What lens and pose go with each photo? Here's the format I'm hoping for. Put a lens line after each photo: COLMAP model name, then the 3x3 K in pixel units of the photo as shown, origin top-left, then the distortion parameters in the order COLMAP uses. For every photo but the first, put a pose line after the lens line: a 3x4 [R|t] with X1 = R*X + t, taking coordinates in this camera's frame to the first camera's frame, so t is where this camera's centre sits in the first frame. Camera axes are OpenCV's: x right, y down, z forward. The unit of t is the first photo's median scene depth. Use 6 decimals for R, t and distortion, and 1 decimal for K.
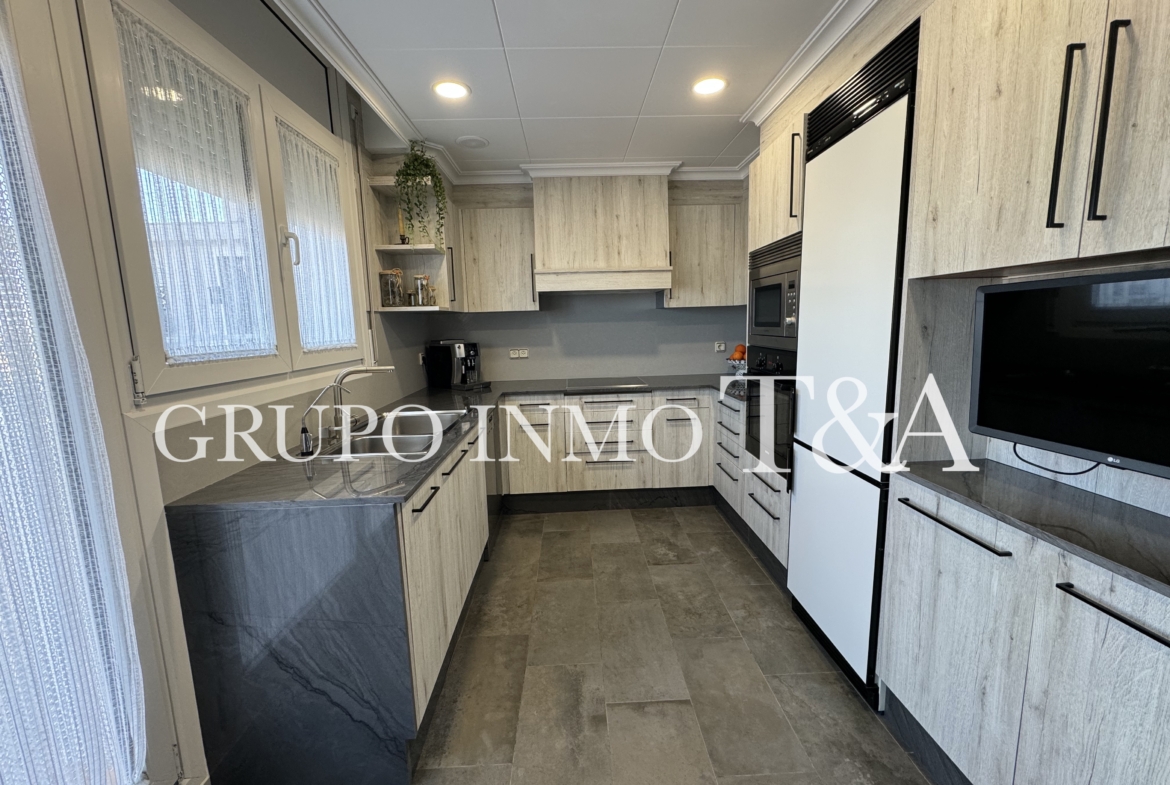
lens RADIAL K [[467.3, 0, 585.1], [0, 467.3, 393.1], [0, 0, 1]] dist [-0.001429, 0.000144]
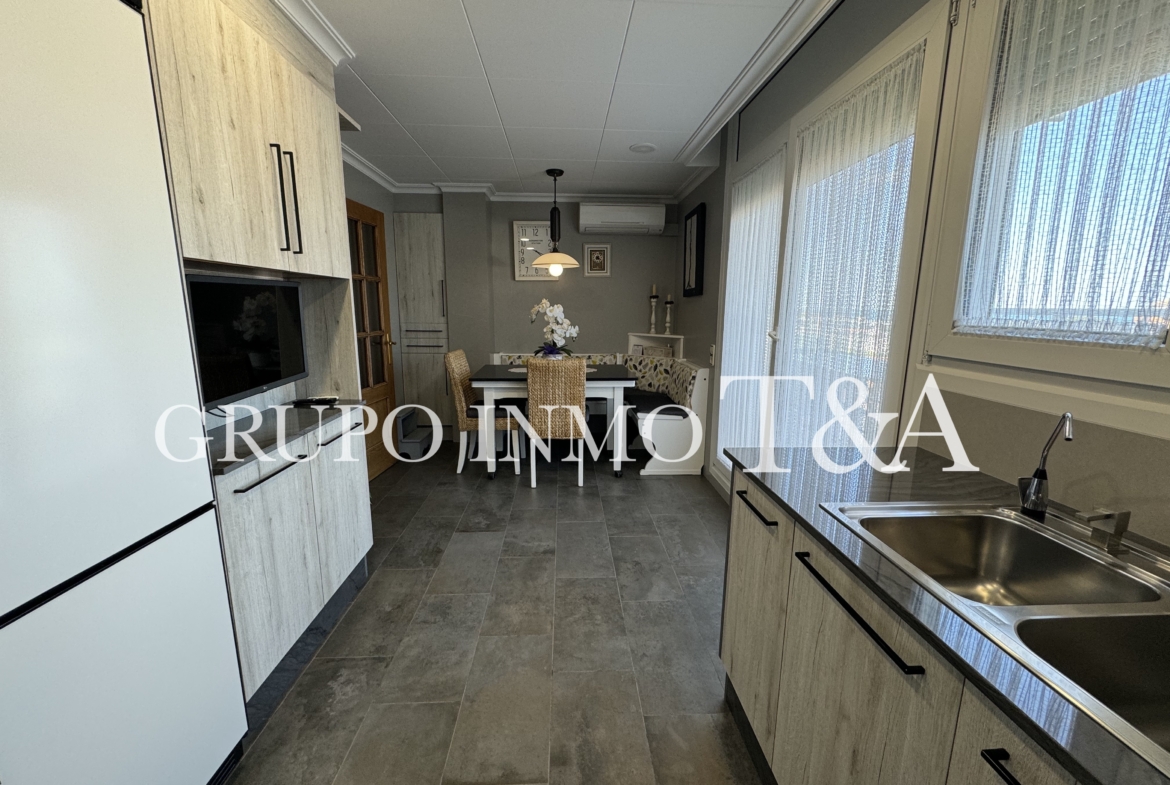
lens RADIAL K [[467.3, 0, 585.4], [0, 467.3, 389.6], [0, 0, 1]] dist [-0.001429, 0.000144]
pose [[-0.999706, 0.022349, -0.009409, -0.034343], [0.018153, 0.947012, 0.320685, -0.297499], [0.016078, 0.320420, -0.947139, 2.054707]]
